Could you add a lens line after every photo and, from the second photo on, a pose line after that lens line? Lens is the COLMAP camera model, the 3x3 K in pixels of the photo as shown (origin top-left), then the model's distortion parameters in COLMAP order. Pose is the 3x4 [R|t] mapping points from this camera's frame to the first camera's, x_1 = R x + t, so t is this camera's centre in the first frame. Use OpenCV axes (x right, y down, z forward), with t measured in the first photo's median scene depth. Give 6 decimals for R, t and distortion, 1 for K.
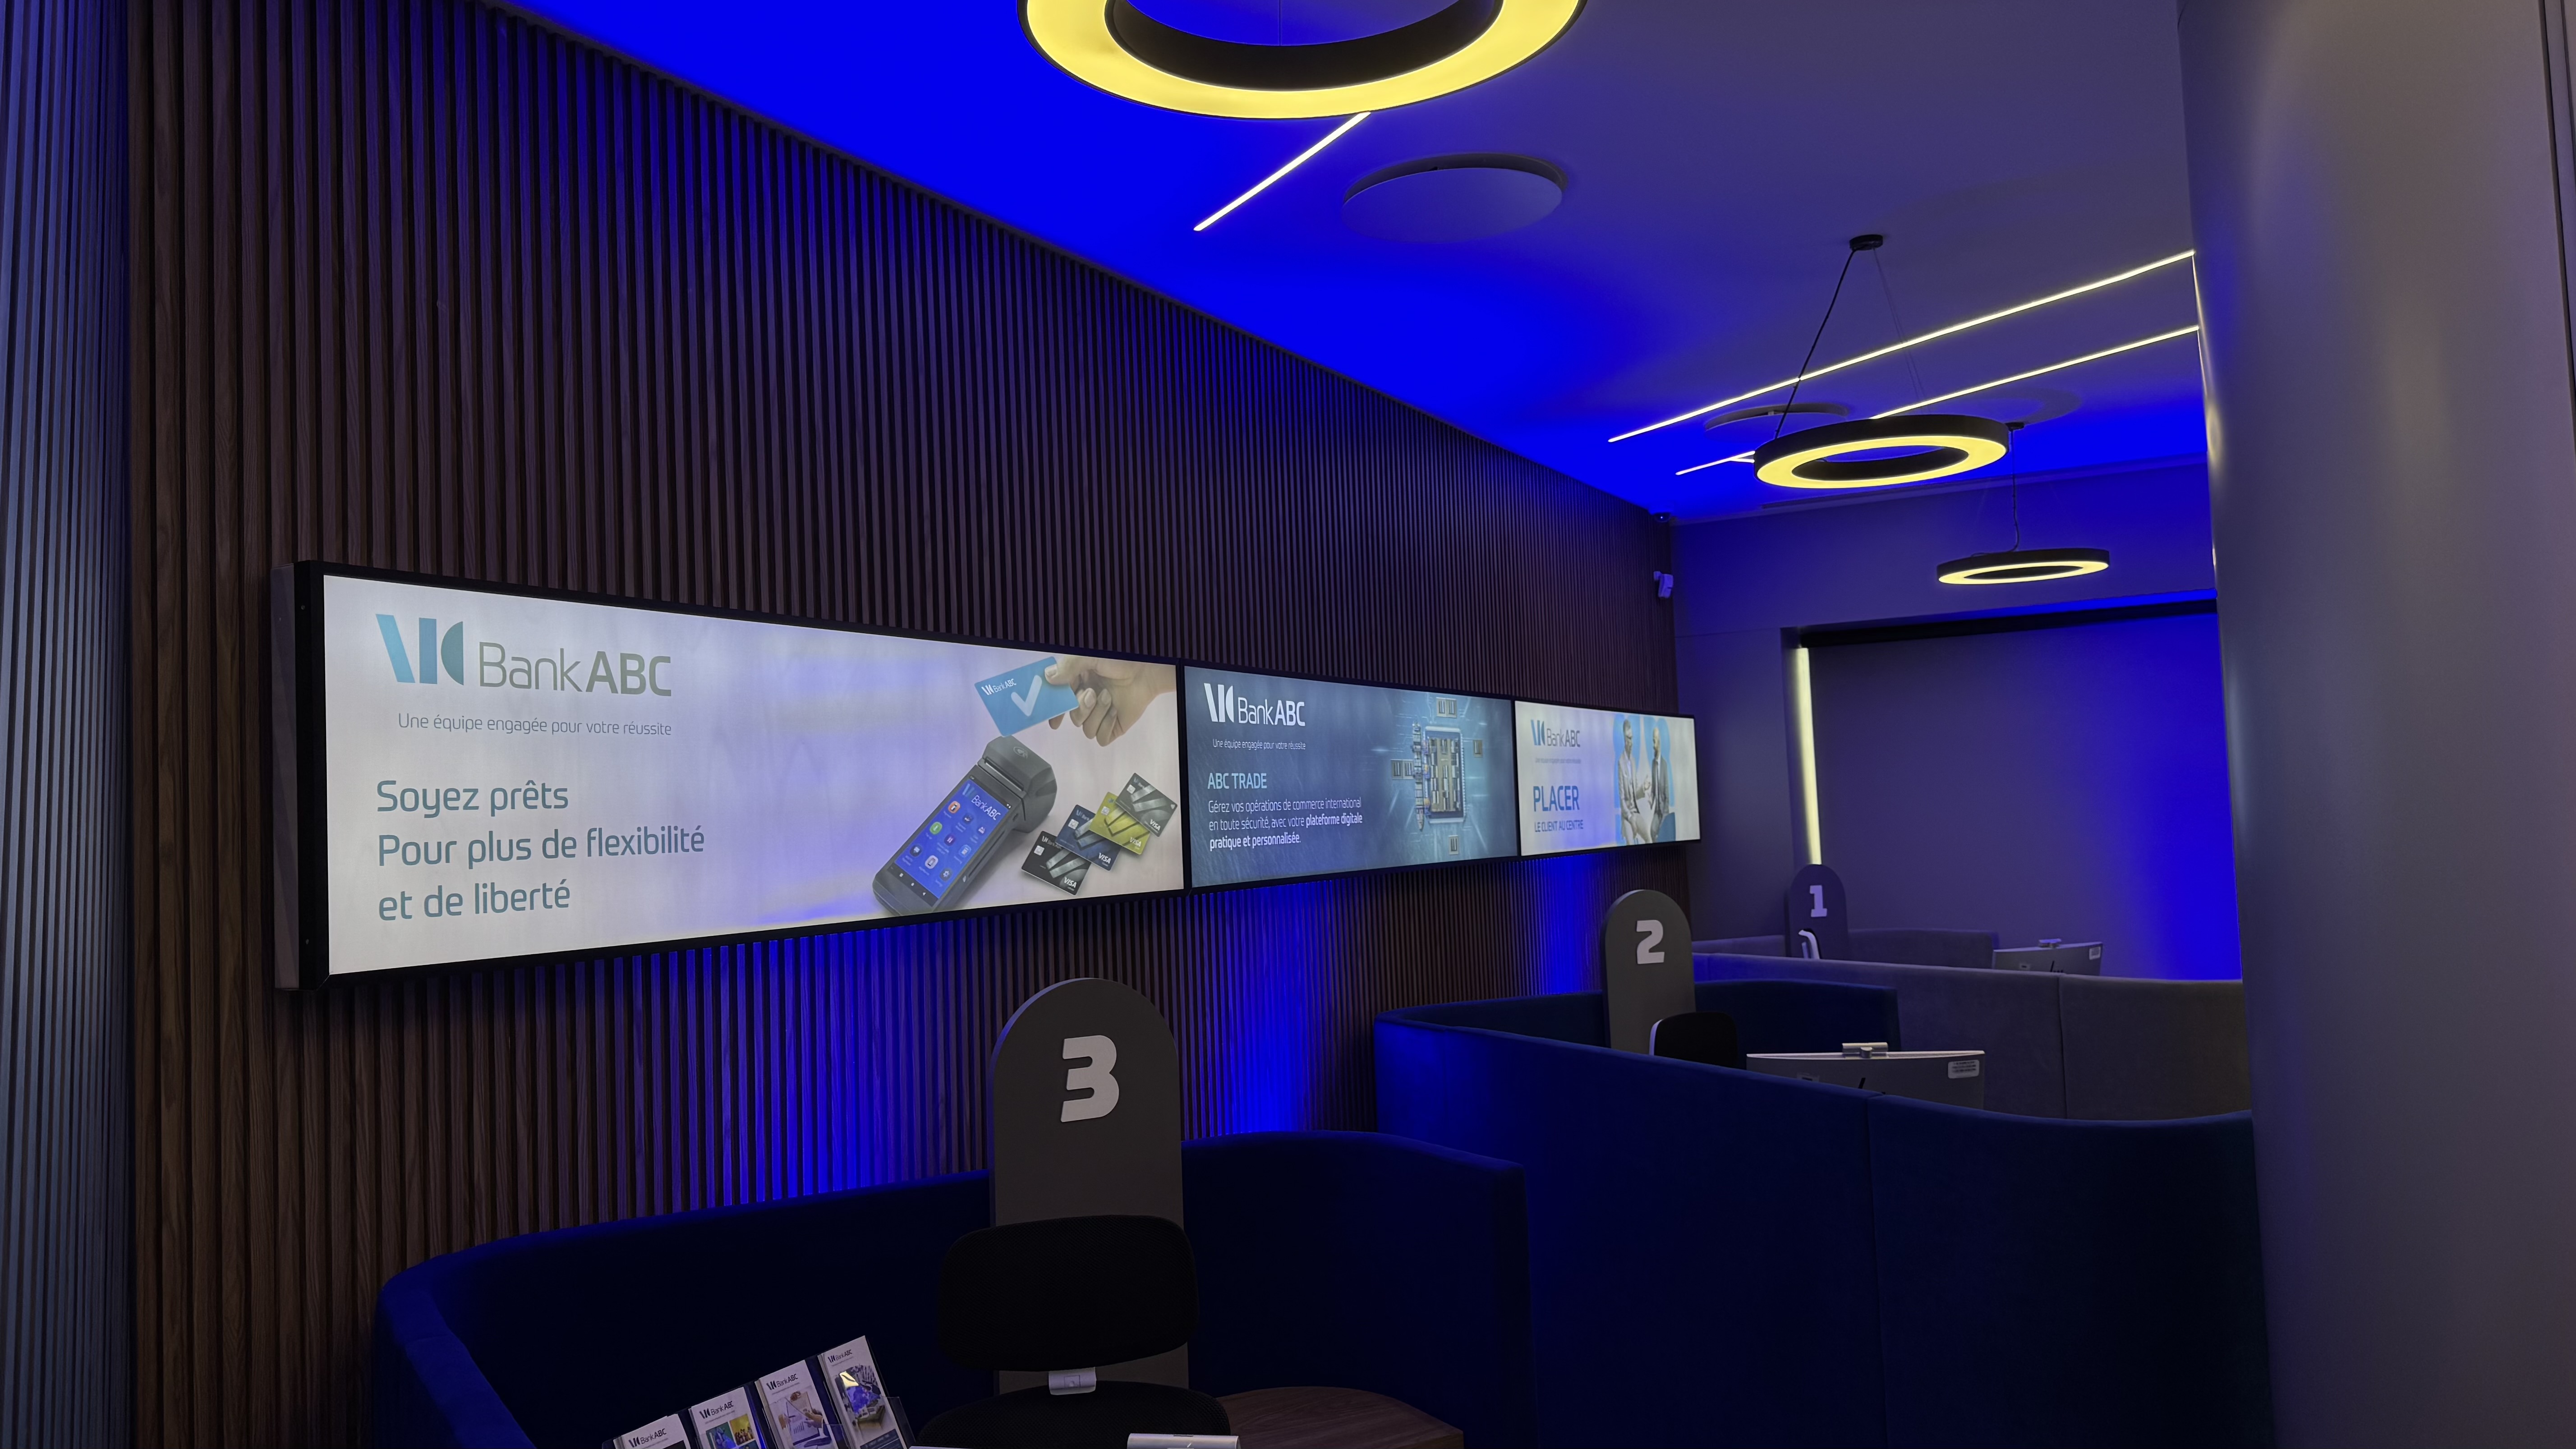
lens RADIAL K [[1825.1, 0, 1288.2], [0, 1825.1, 720.1], [0, 0, 1]] dist [0.000884, 0.000038]
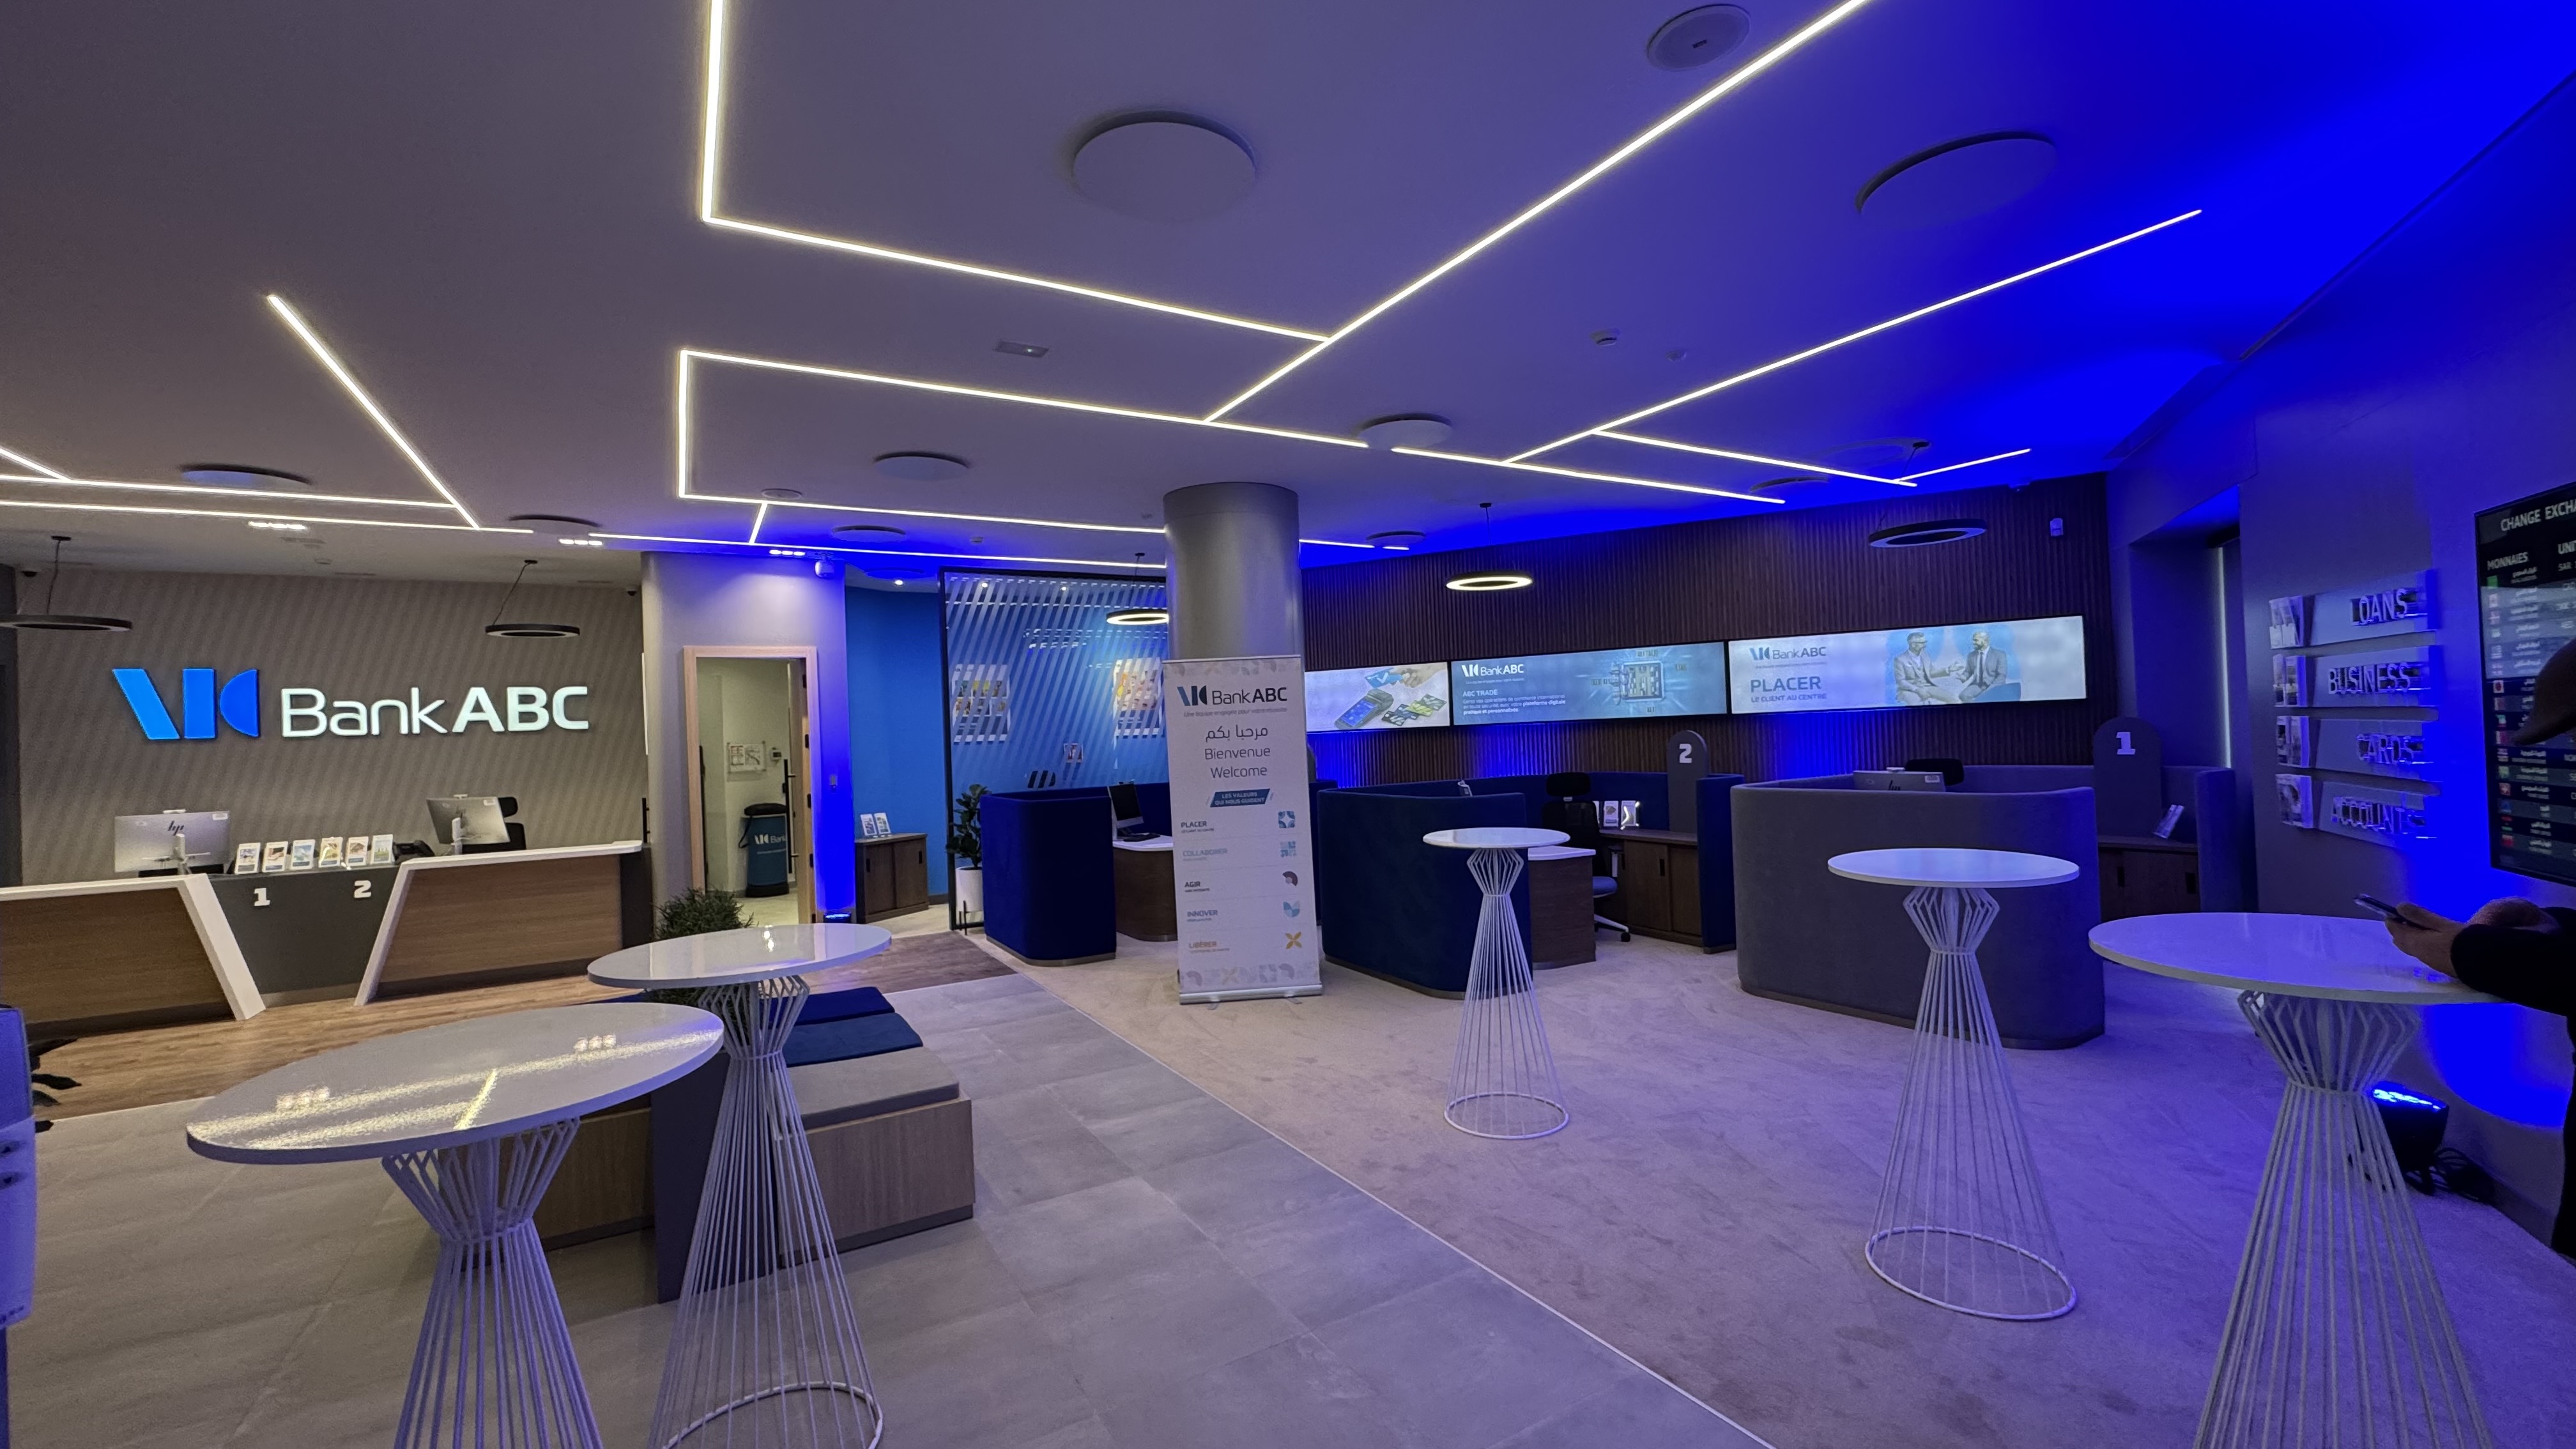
lens RADIAL K [[1018.2, 0, 1289.0], [0, 1018.2, 726.9], [0, 0, 1]] dist [-0.000412, -0.000089]
pose [[0.027889, 0.028035, -0.999218, 1.898546], [0.094319, 0.995073, 0.030551, 0.005223], [0.995151, -0.095097, 0.025108, 0.637004]]
